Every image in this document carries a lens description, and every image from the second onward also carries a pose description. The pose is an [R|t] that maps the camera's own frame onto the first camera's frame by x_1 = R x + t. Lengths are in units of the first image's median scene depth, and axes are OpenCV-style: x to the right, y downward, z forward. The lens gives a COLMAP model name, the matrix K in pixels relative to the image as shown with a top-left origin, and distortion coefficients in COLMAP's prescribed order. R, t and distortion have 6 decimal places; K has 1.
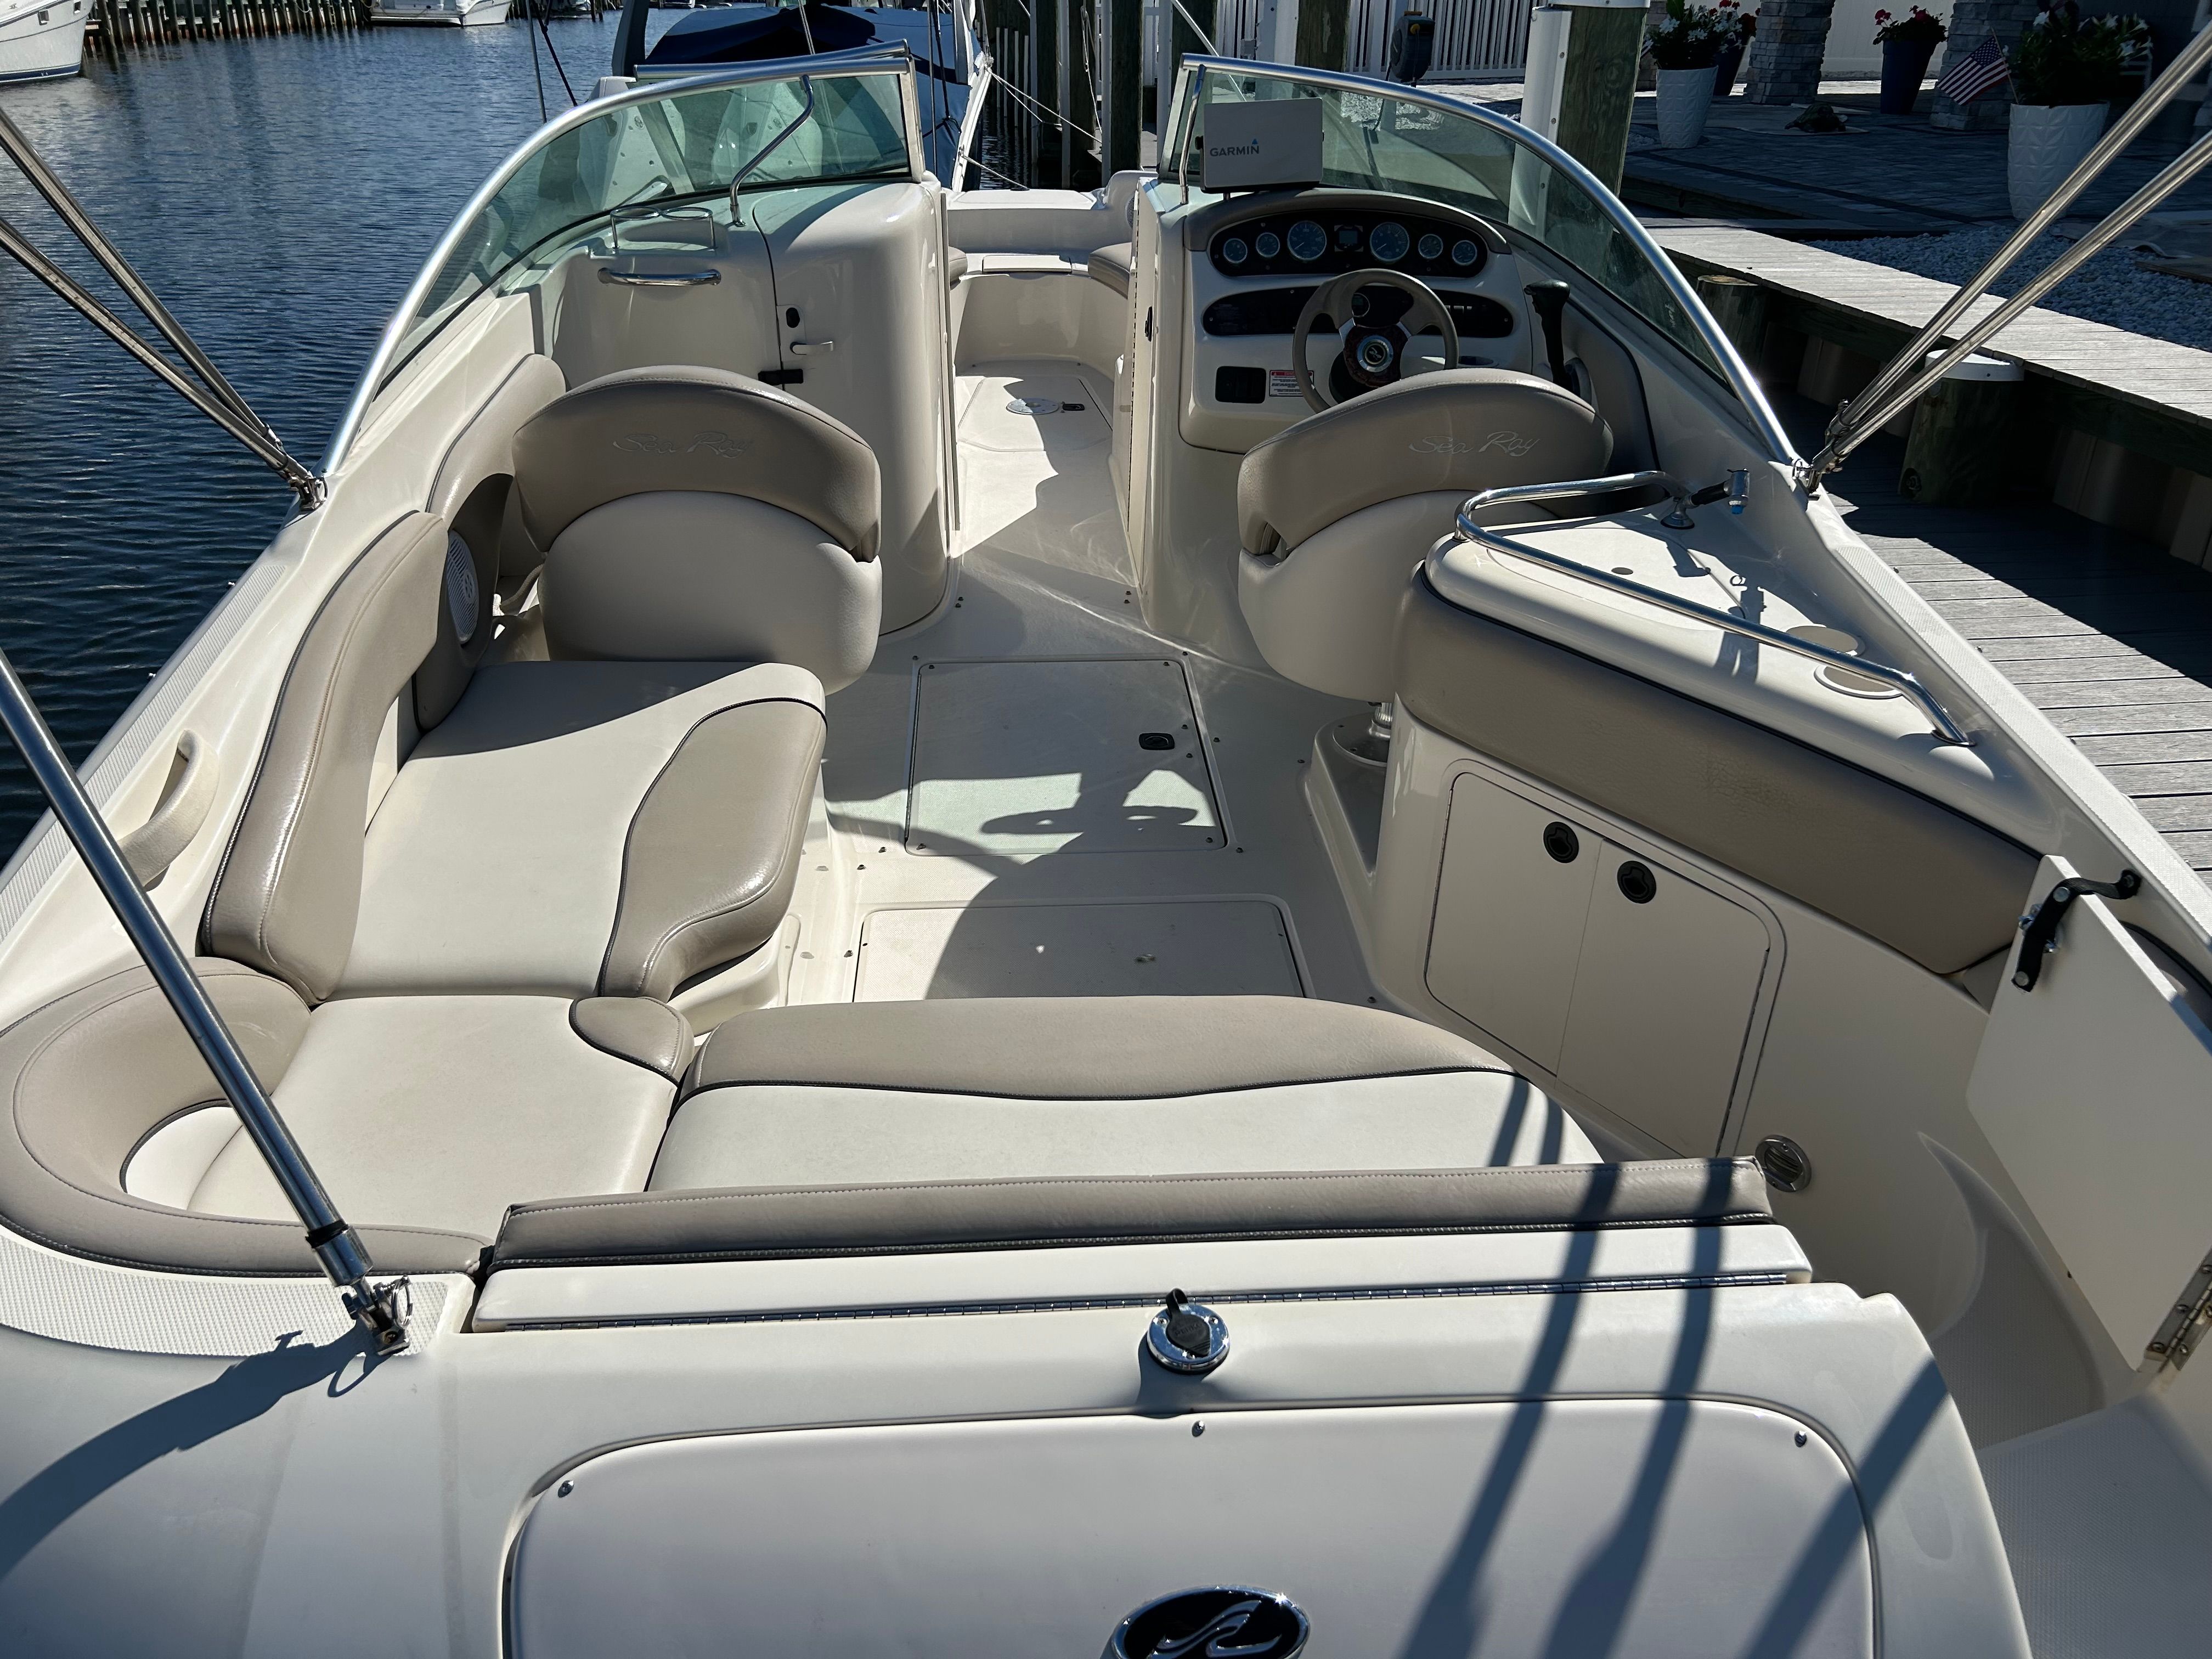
lens RADIAL K [[1681.2, 0, 1092.7], [0, 1681.2, 875.4], [0, 0, 1]] dist [0.031641, -0.032451]
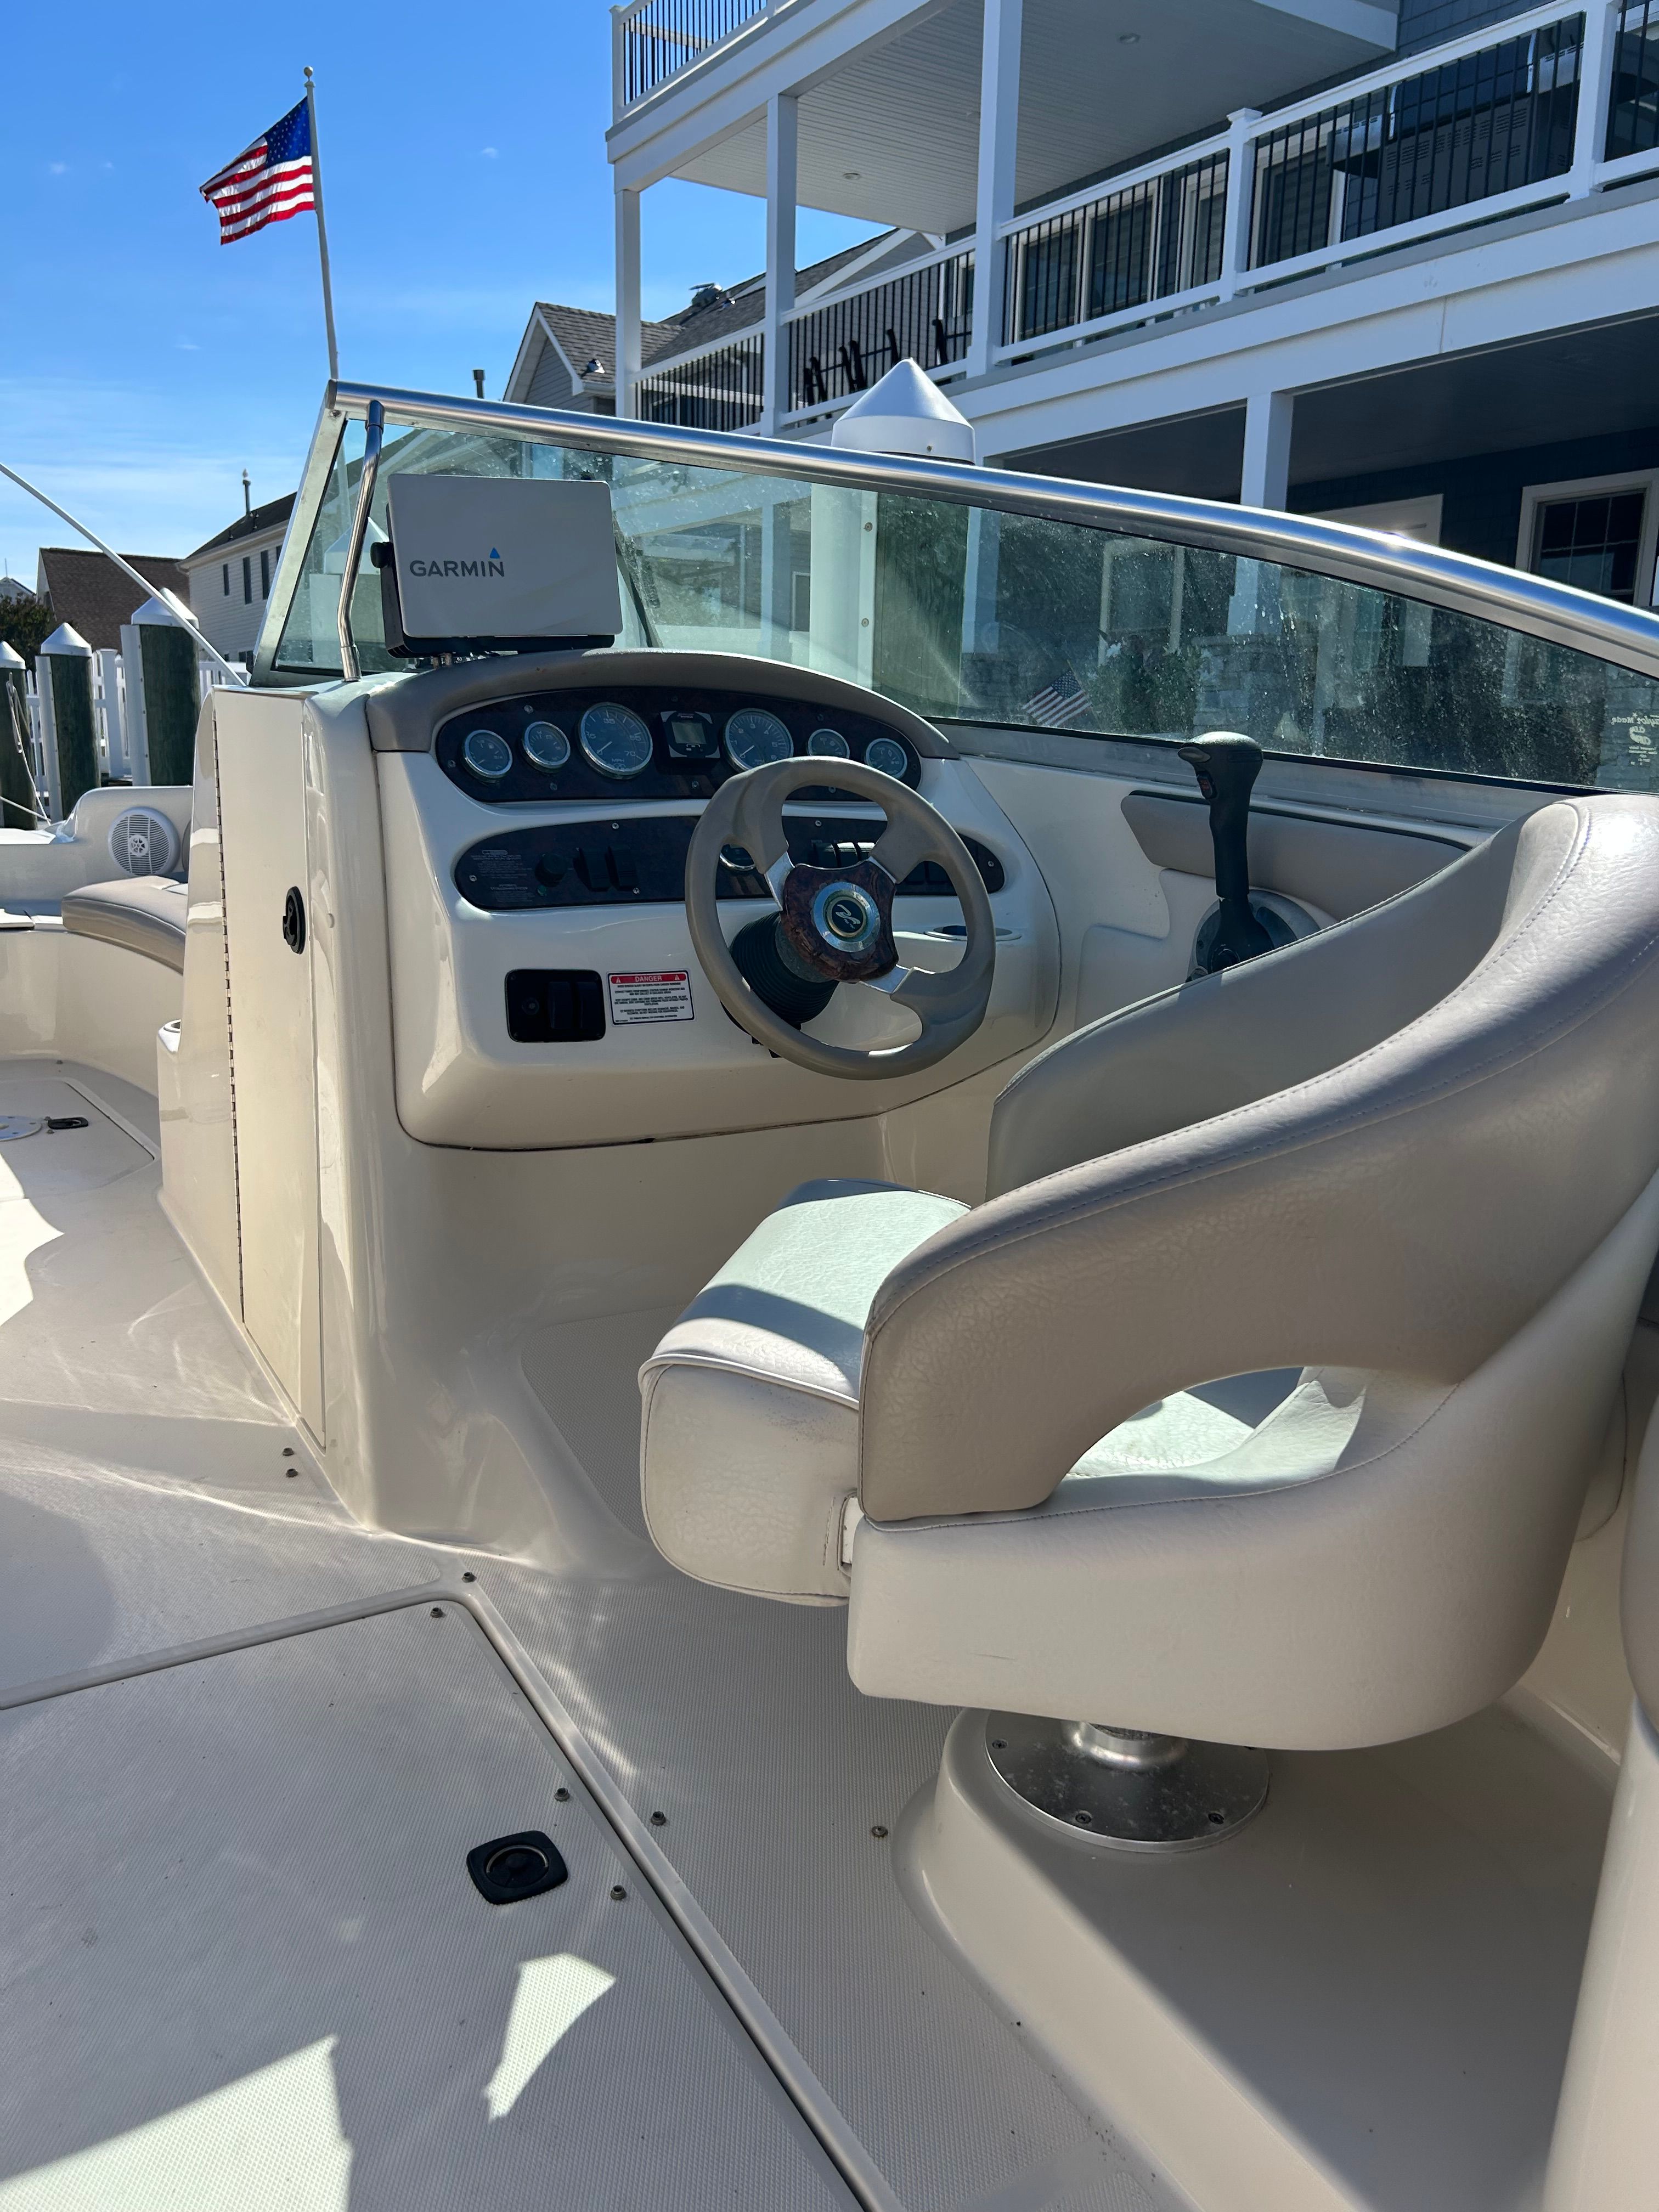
lens RADIAL K [[1669.1, 0, 807.5], [0, 1669.1, 1122.5], [0, 0, 1]] dist [0.028576, -0.025409]
pose [[0.895860, -0.096264, 0.433783, -0.053664], [0.206730, 0.954453, -0.215134, -0.141227], [-0.393316, 0.282405, 0.874957, 0.560310]]
